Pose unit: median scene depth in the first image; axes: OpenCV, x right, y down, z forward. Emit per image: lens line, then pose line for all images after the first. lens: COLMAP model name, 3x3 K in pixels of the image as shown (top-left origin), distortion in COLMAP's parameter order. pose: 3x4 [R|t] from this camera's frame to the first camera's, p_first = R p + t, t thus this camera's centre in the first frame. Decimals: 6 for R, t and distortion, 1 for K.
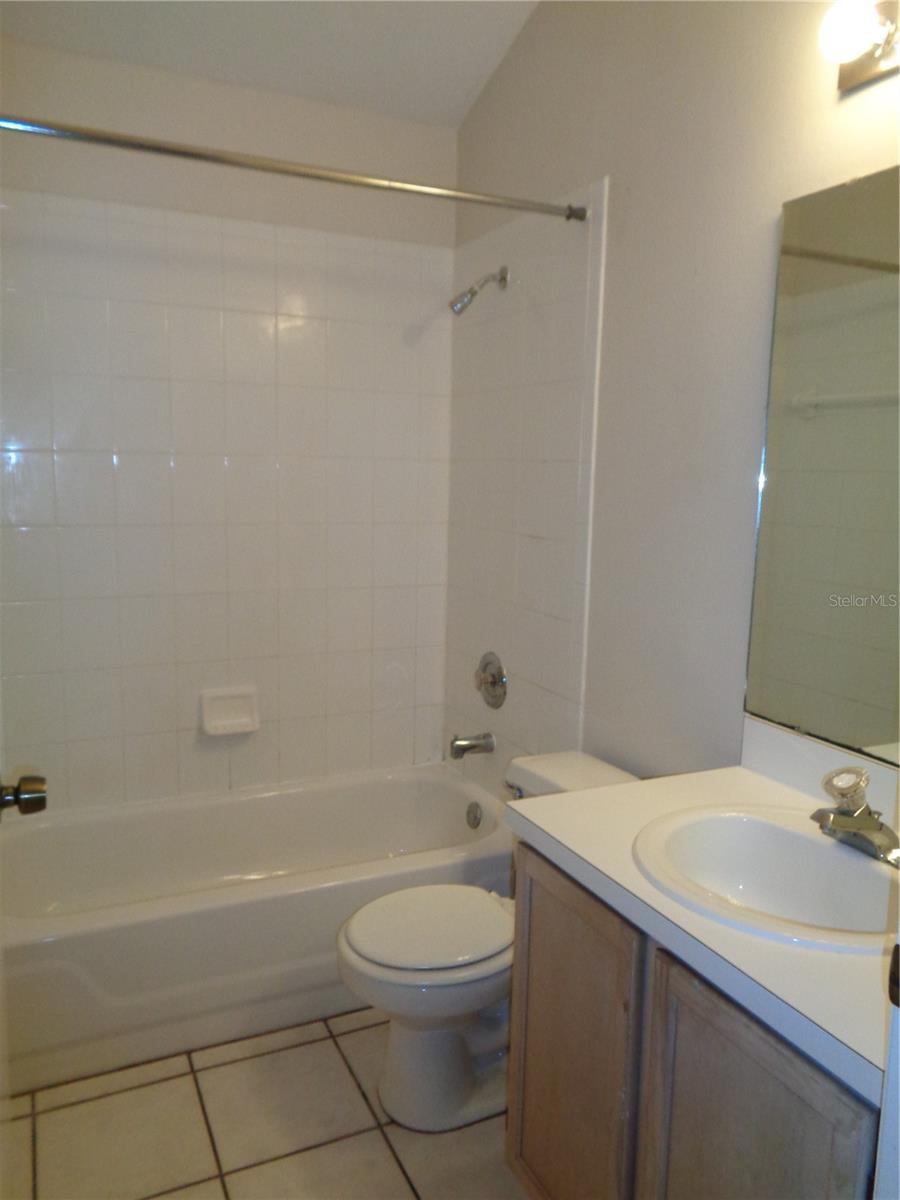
lens RADIAL K [[904.4, 0, 450.0], [0, 904.4, 600.0], [0, 0, 1]] dist [-0.000747, 0.002901]
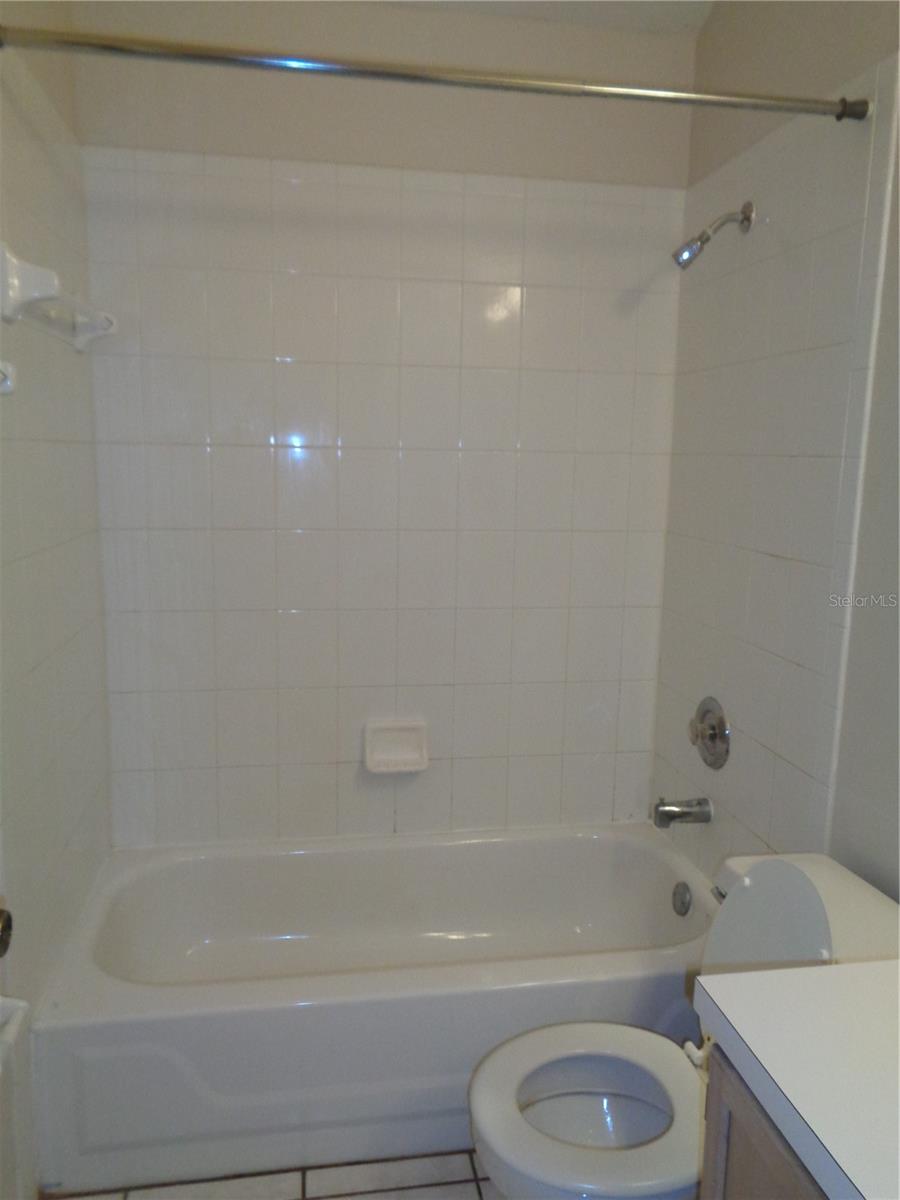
lens RADIAL K [[889.7, 0, 450.0], [0, 889.7, 600.0], [0, 0, 1]] dist [0.002946, 0.000661]
pose [[0.962553, 0.038939, -0.268283, 0.030736], [-0.036361, 0.999232, 0.014571, -0.030764], [0.268645, -0.004270, 0.963230, 0.191716]]
